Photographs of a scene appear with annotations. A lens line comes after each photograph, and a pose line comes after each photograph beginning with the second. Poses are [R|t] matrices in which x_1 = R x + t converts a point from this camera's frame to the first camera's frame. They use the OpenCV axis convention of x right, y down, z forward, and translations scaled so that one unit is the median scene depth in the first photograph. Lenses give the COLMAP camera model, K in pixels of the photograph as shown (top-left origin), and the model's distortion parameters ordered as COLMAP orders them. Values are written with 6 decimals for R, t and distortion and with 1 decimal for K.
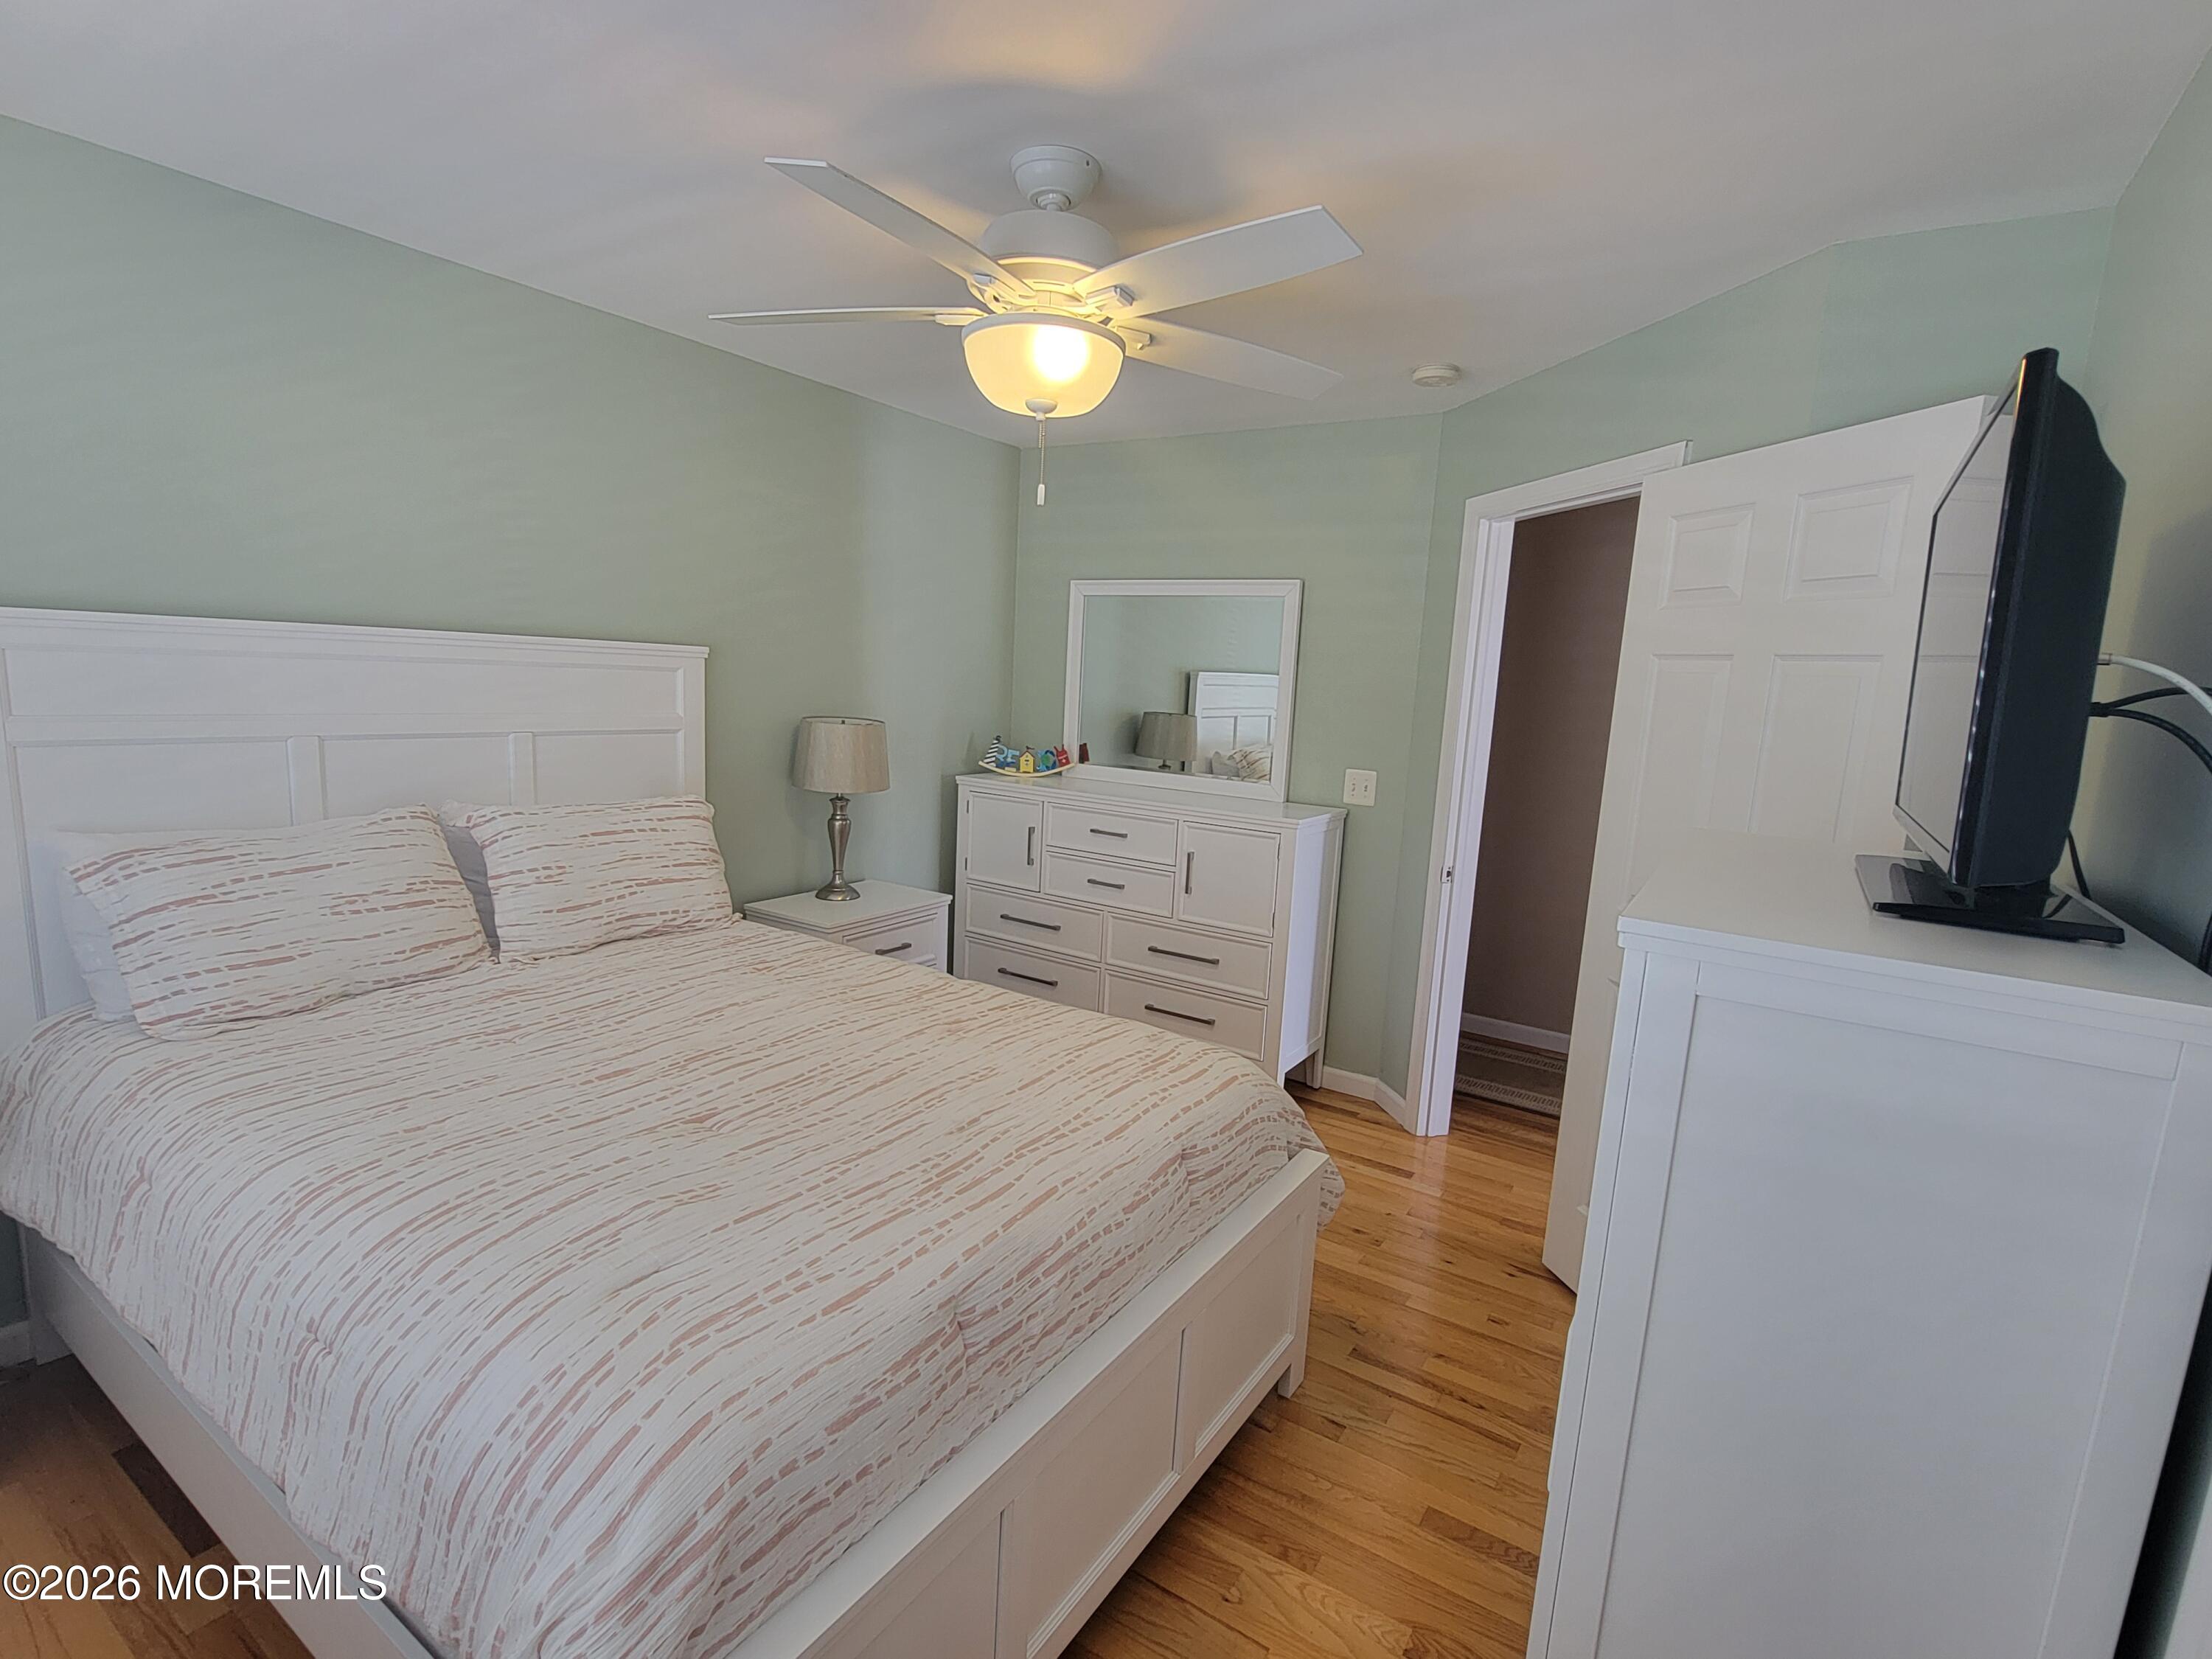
lens RADIAL K [[1074.8, 0, 1105.7], [0, 1074.8, 833.2], [0, 0, 1]] dist [-0.004362, 0.000446]
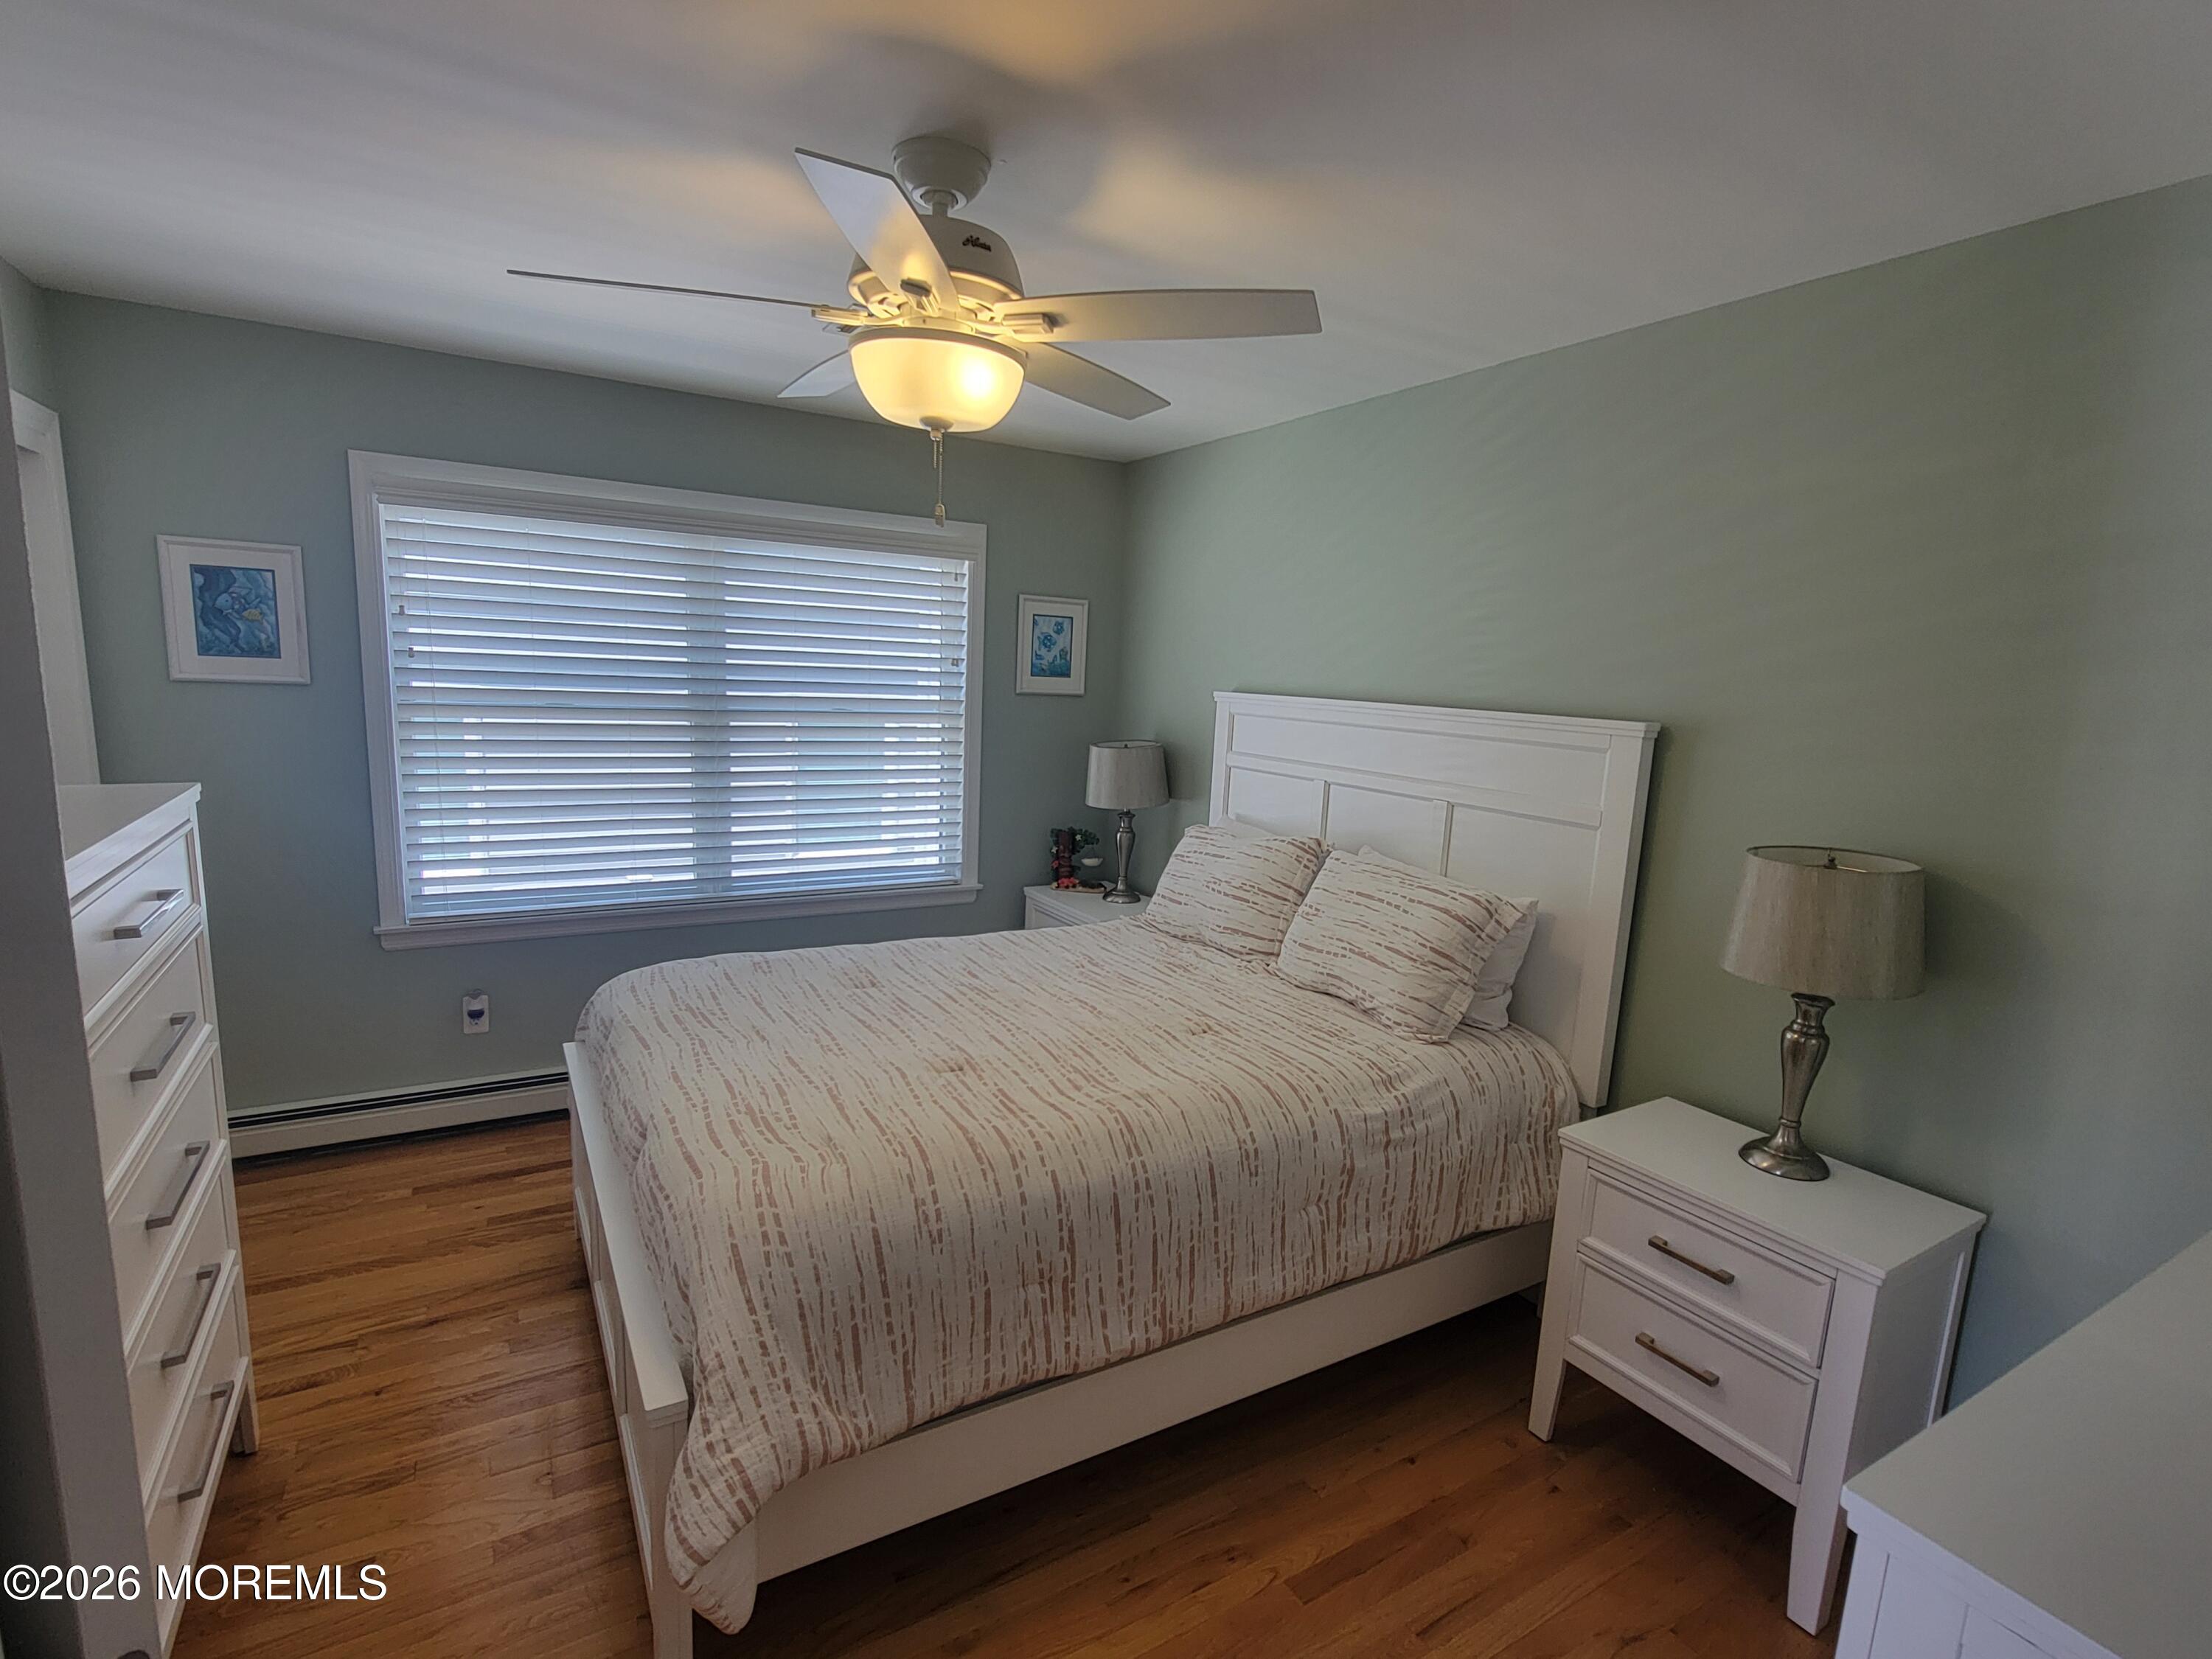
lens RADIAL K [[1074.8, 0, 1111.4], [0, 1074.8, 836.3], [0, 0, 1]] dist [-0.004362, 0.000446]
pose [[-0.445689, 0.067156, -0.892665, 0.629565], [-0.202062, 0.963900, 0.173400, -0.210413], [0.872085, 0.257656, -0.416030, 1.391401]]
